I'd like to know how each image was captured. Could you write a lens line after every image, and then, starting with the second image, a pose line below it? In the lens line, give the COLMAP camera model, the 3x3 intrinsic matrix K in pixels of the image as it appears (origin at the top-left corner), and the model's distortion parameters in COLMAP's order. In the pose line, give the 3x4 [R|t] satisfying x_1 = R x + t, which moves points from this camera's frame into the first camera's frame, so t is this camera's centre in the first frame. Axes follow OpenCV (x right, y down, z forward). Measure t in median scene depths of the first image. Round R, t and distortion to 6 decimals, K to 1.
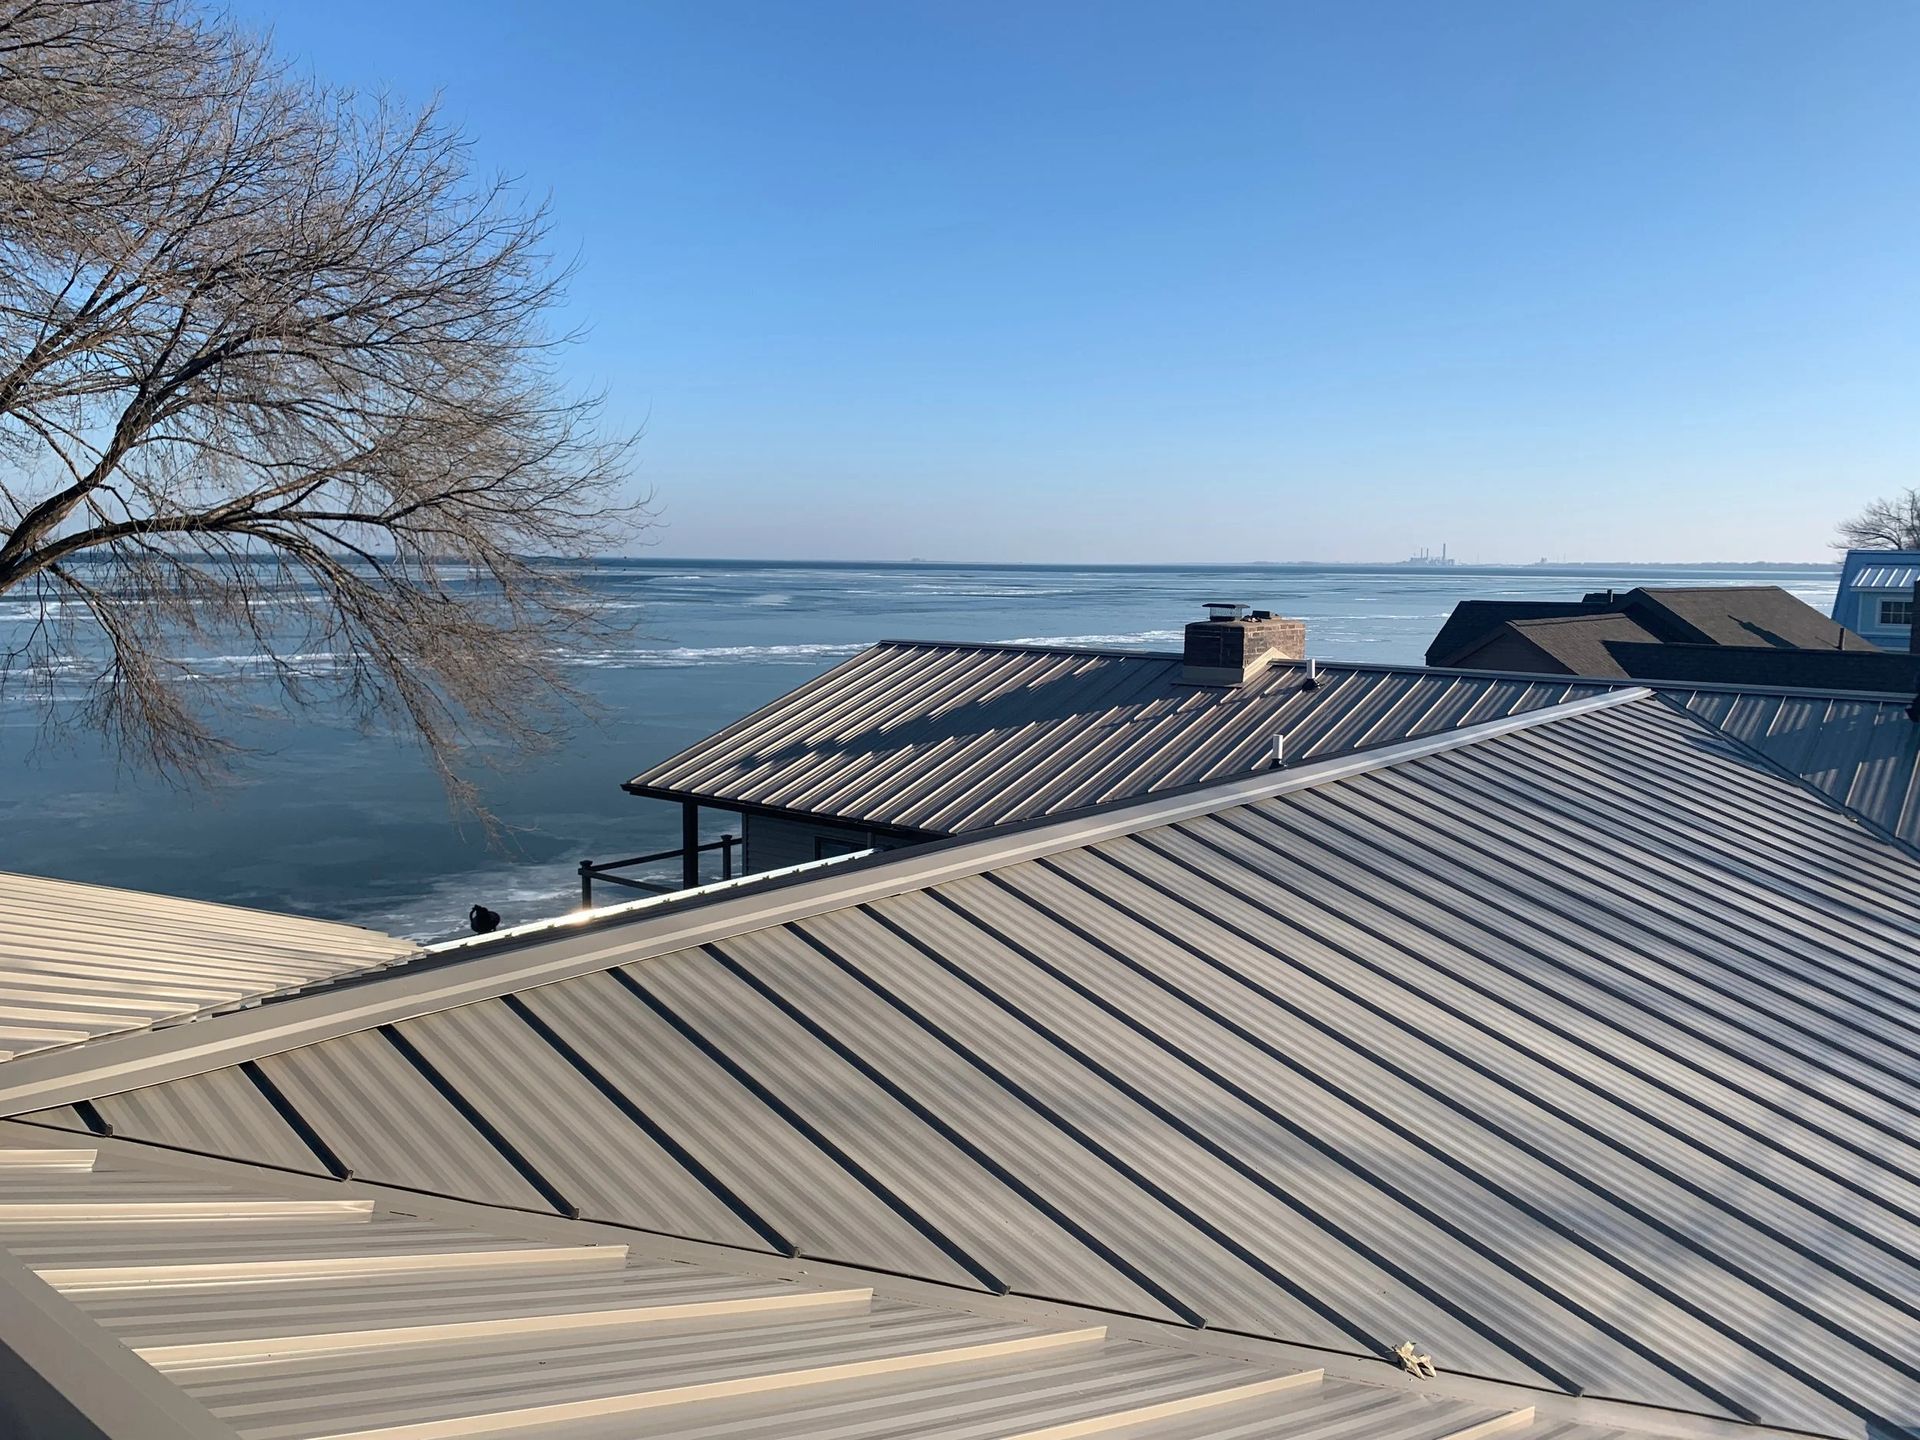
lens RADIAL K [[1485.6, 0, 957.1], [0, 1485.6, 723.4], [0, 0, 1]] dist [0.026495, -0.008293]
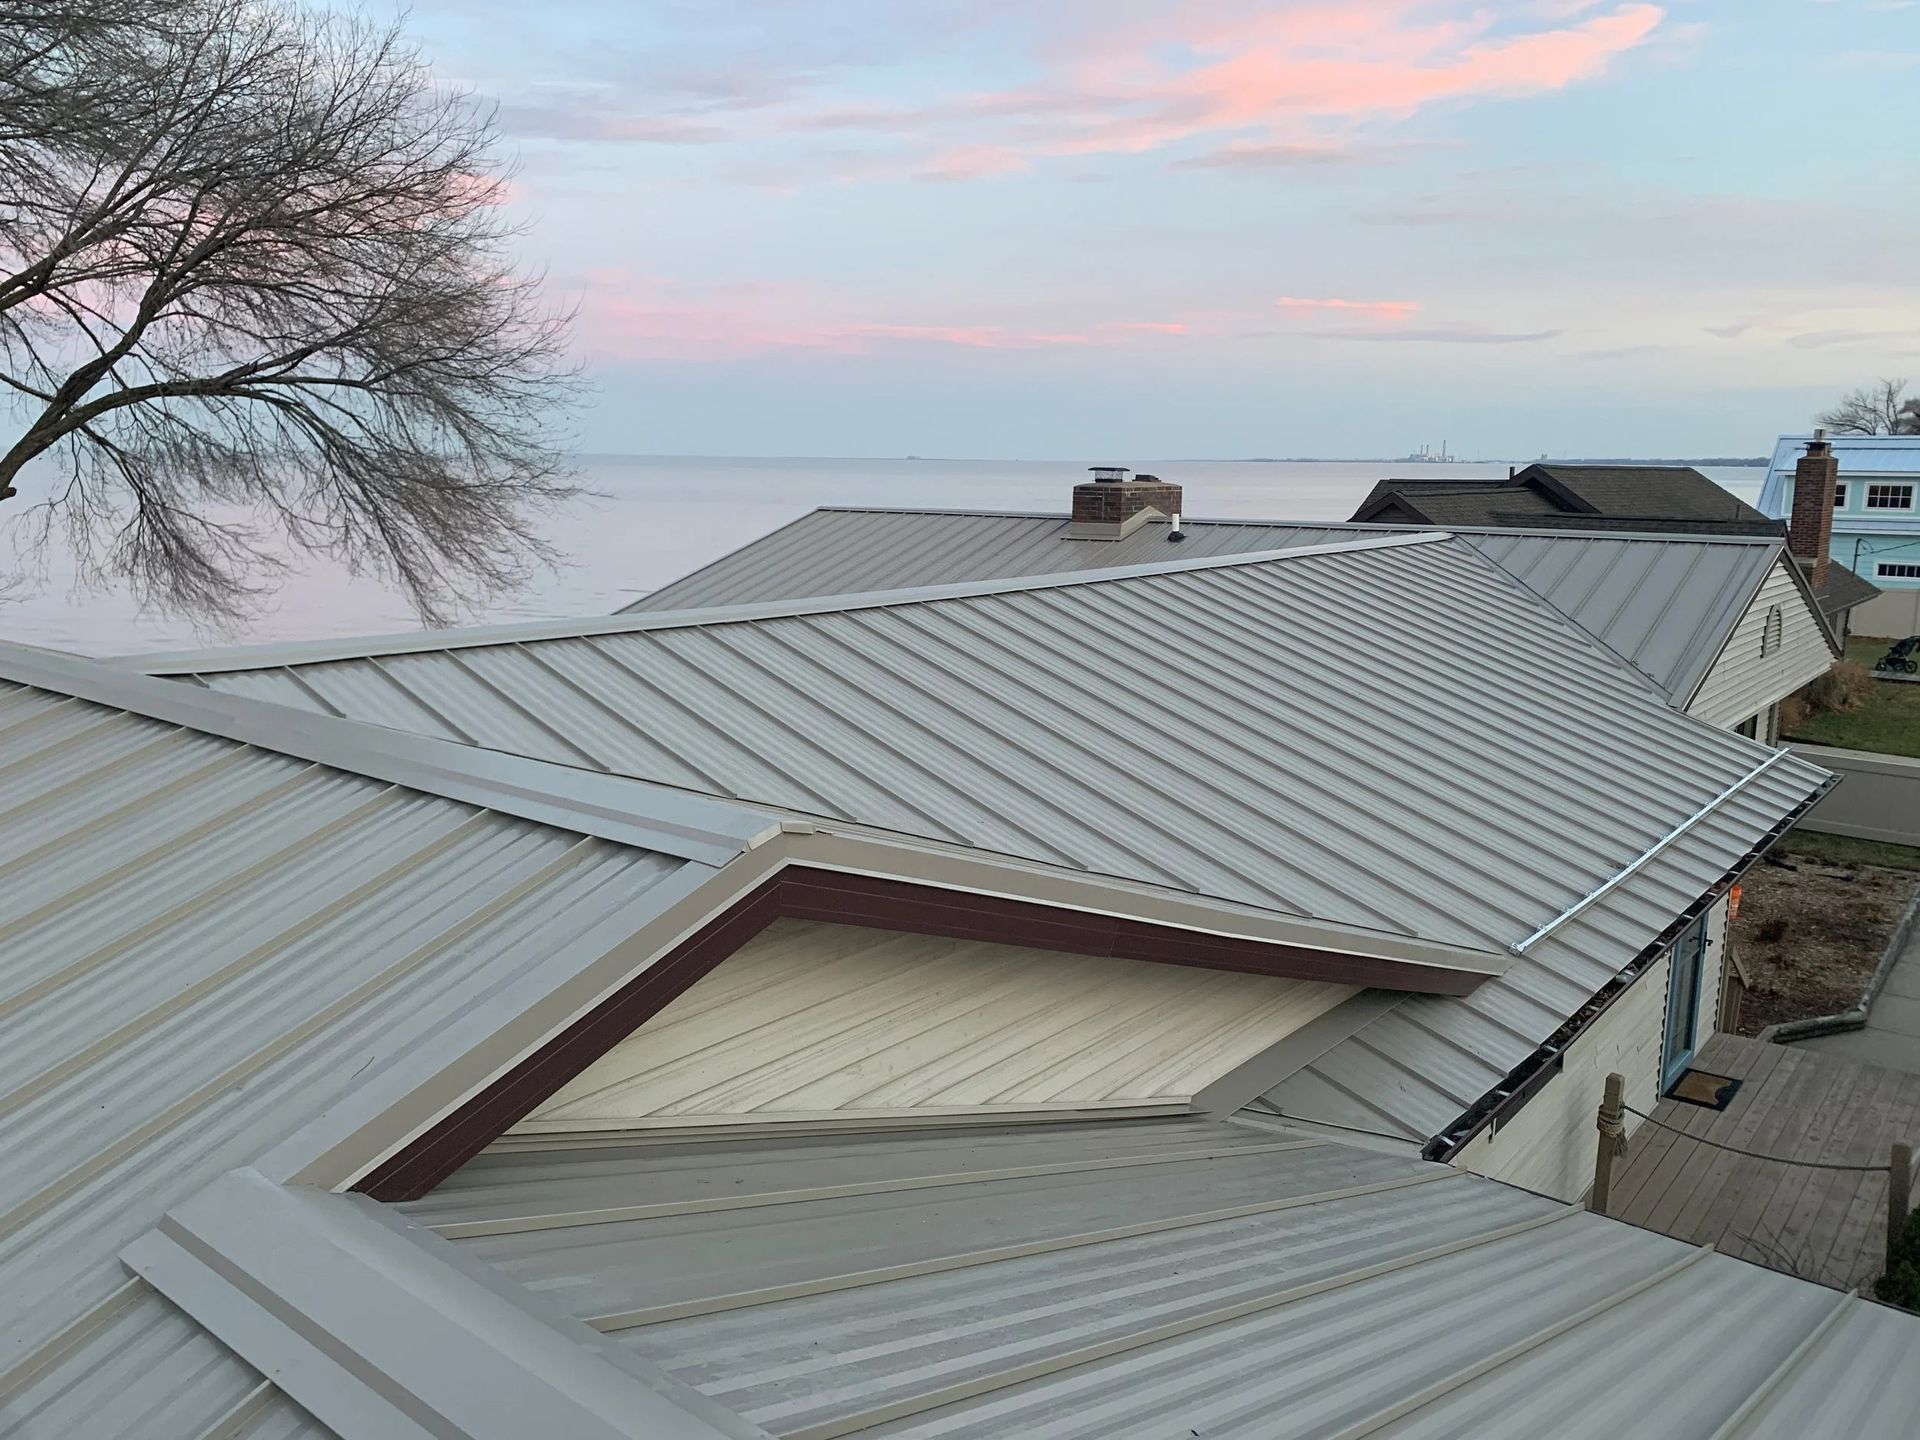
lens RADIAL K [[1485.6, 0, 962.5], [0, 1485.6, 714.4], [0, 0, 1]] dist [0.026495, -0.008293]
pose [[1.000000, -0.000206, 0.000334, 0.092752], [0.000185, 0.998100, 0.061610, 0.052556], [-0.000346, -0.061610, 0.998100, -0.206347]]
